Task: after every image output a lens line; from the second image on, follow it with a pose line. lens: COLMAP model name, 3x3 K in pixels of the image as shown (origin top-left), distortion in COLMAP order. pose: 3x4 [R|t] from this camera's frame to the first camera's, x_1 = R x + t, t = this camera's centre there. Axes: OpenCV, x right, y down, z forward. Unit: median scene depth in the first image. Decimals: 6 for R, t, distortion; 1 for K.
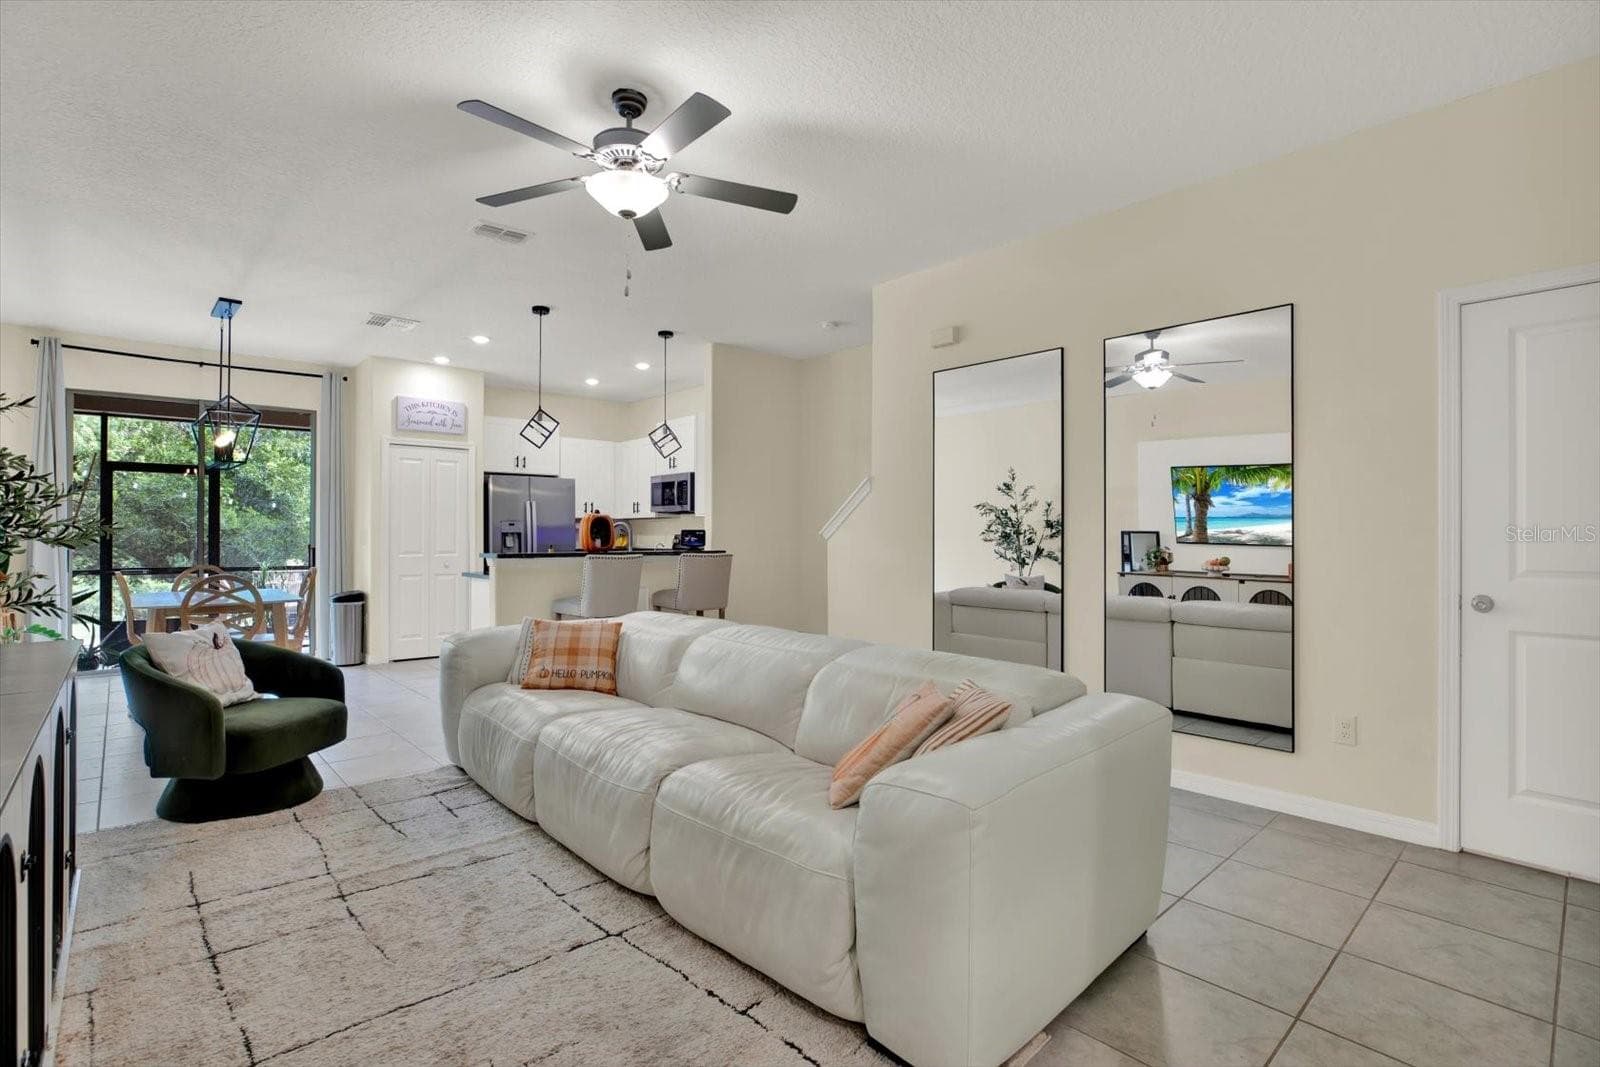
lens RADIAL K [[754.6, 0, 794.6], [0, 754.6, 526.5], [0, 0, 1]] dist [-0.004409, -0.000226]
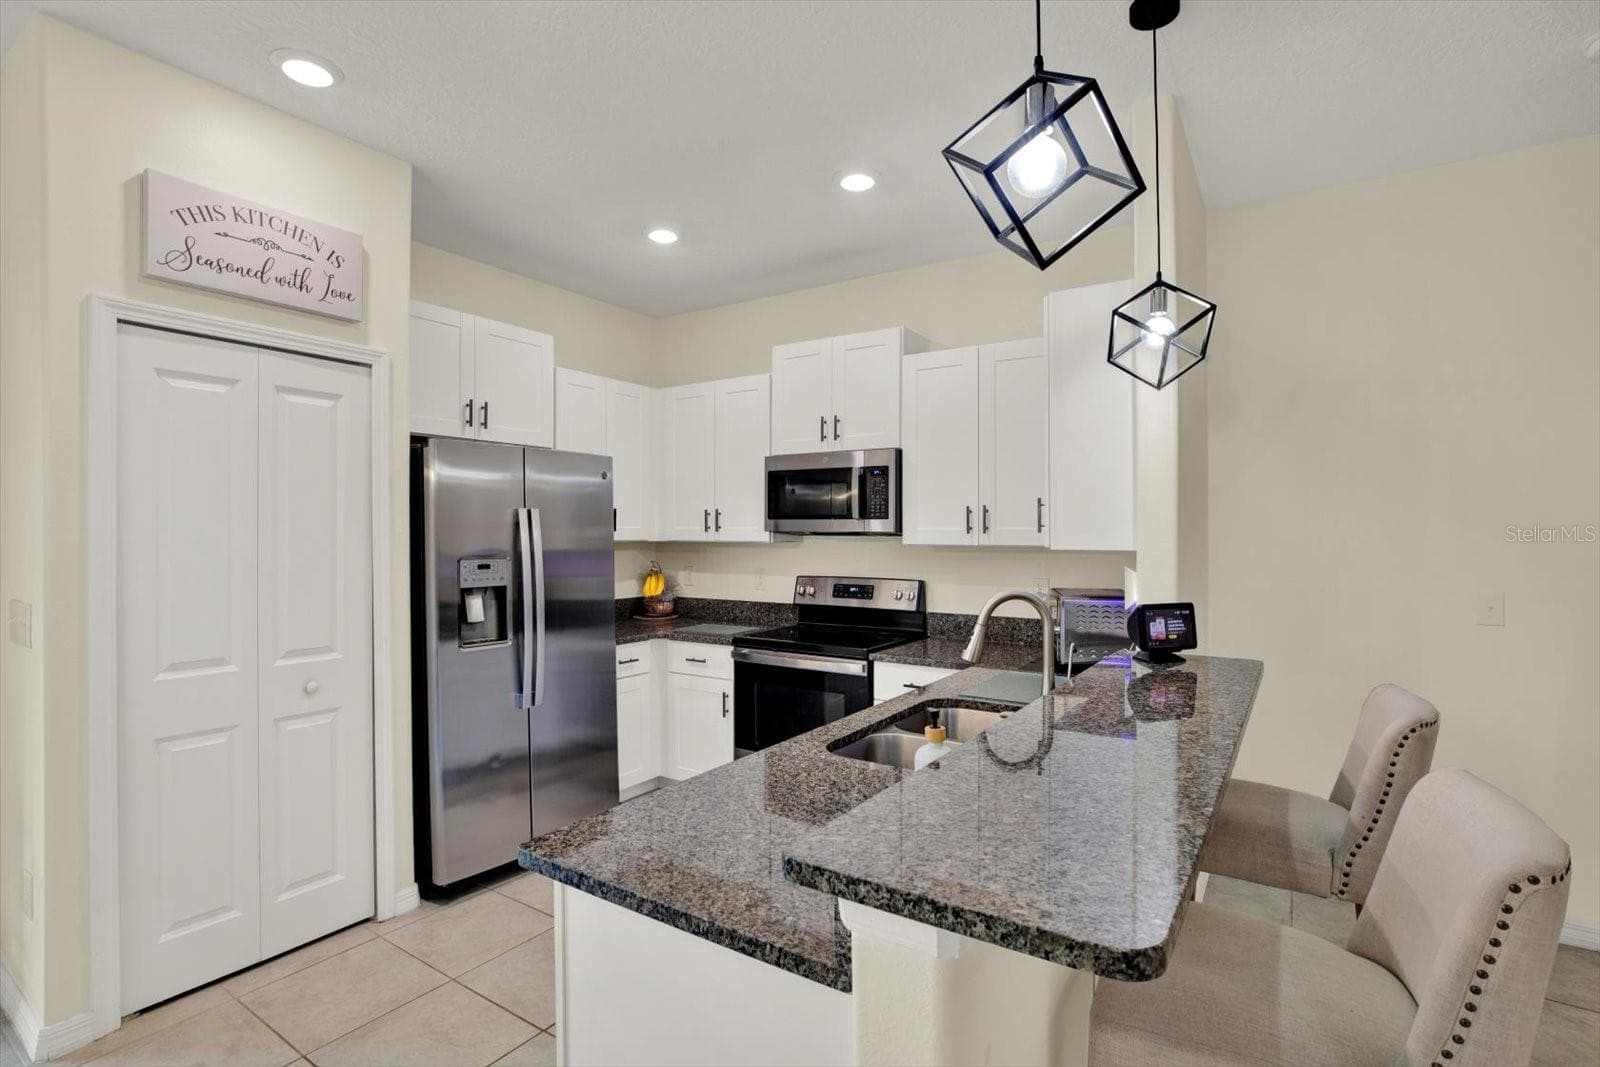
lens RADIAL K [[754.6, 0, 796.9], [0, 754.6, 530.6], [0, 0, 1]] dist [-0.004409, -0.000226]
pose [[0.968919, 0.004049, 0.247345, -0.308462], [-0.004948, 0.999983, 0.003013, -0.022714], [-0.247329, -0.004144, 0.968923, 0.568593]]
